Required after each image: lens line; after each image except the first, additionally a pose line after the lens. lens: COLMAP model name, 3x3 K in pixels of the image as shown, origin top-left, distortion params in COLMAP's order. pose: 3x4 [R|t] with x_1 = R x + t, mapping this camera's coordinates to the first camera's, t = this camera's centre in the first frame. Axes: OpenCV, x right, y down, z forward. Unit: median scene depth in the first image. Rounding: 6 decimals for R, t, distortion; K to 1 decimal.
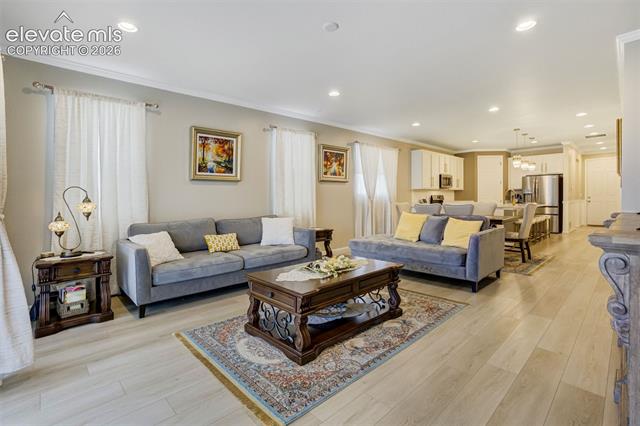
lens RADIAL K [[285.3, 0, 316.2], [0, 285.3, 204.0], [0, 0, 1]] dist [-0.004206, 0.000992]
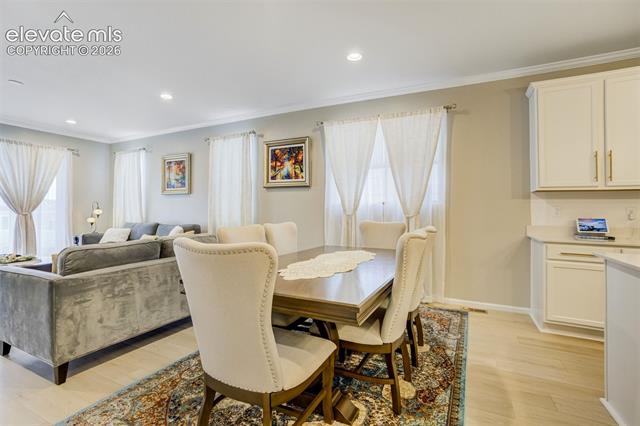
lens RADIAL K [[305.1, 0, 320.3], [0, 305.1, 218.1], [0, 0, 1]] dist [-0.037177, 0.007441]
pose [[0.364659, 0.043540, -0.930123, 0.805039], [-0.030119, 0.998935, 0.034952, -0.029491], [0.930654, 0.015269, 0.365582, 0.775276]]
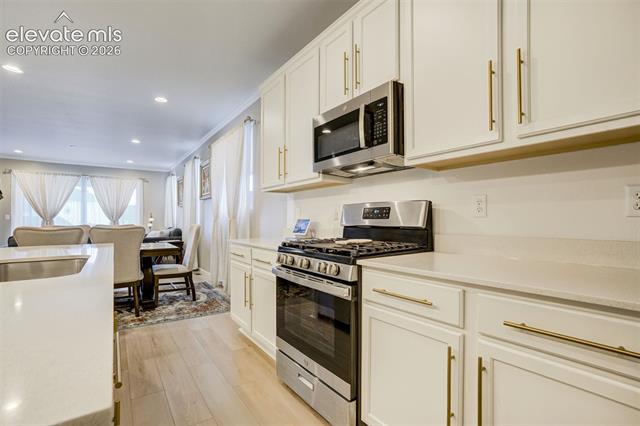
lens RADIAL K [[305.1, 0, 322.2], [0, 305.1, 213.0], [0, 0, 1]] dist [-0.037177, 0.007441]
pose [[-0.131663, -0.004471, -0.991284, 0.962851], [-0.013373, 0.999907, -0.002734, -0.032693], [0.991204, 0.012897, -0.131711, 1.461992]]
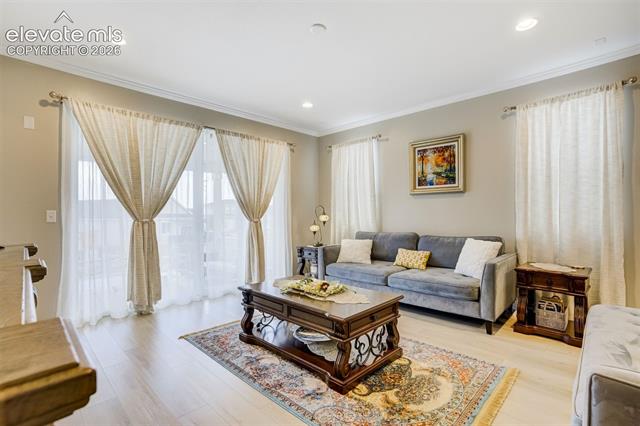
lens RADIAL K [[305.1, 0, 315.5], [0, 305.1, 213.1], [0, 0, 1]] dist [-0.037177, 0.007441]
pose [[0.063064, 0.012550, -0.997931, 0.426662], [-0.012483, 0.999853, 0.011785, -0.016845], [0.997931, 0.011714, 0.063211, 0.383785]]
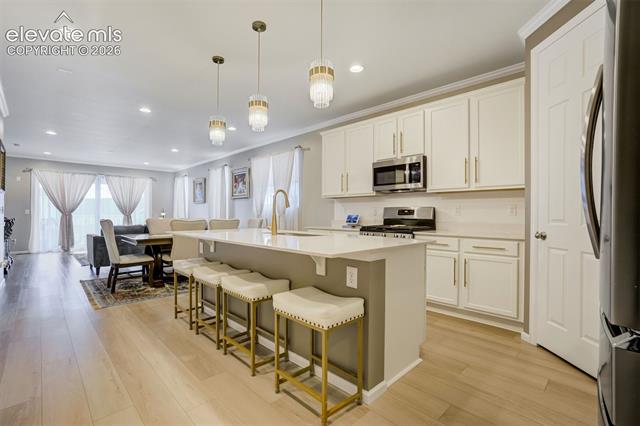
lens RADIAL K [[305.1, 0, 320.6], [0, 305.1, 210.6], [0, 0, 1]] dist [-0.037177, 0.007441]
pose [[0.033492, 0.009908, -0.999390, 1.303083], [-0.014724, 0.999847, 0.009419, -0.042122], [0.999331, 0.014400, 0.033633, 1.258927]]
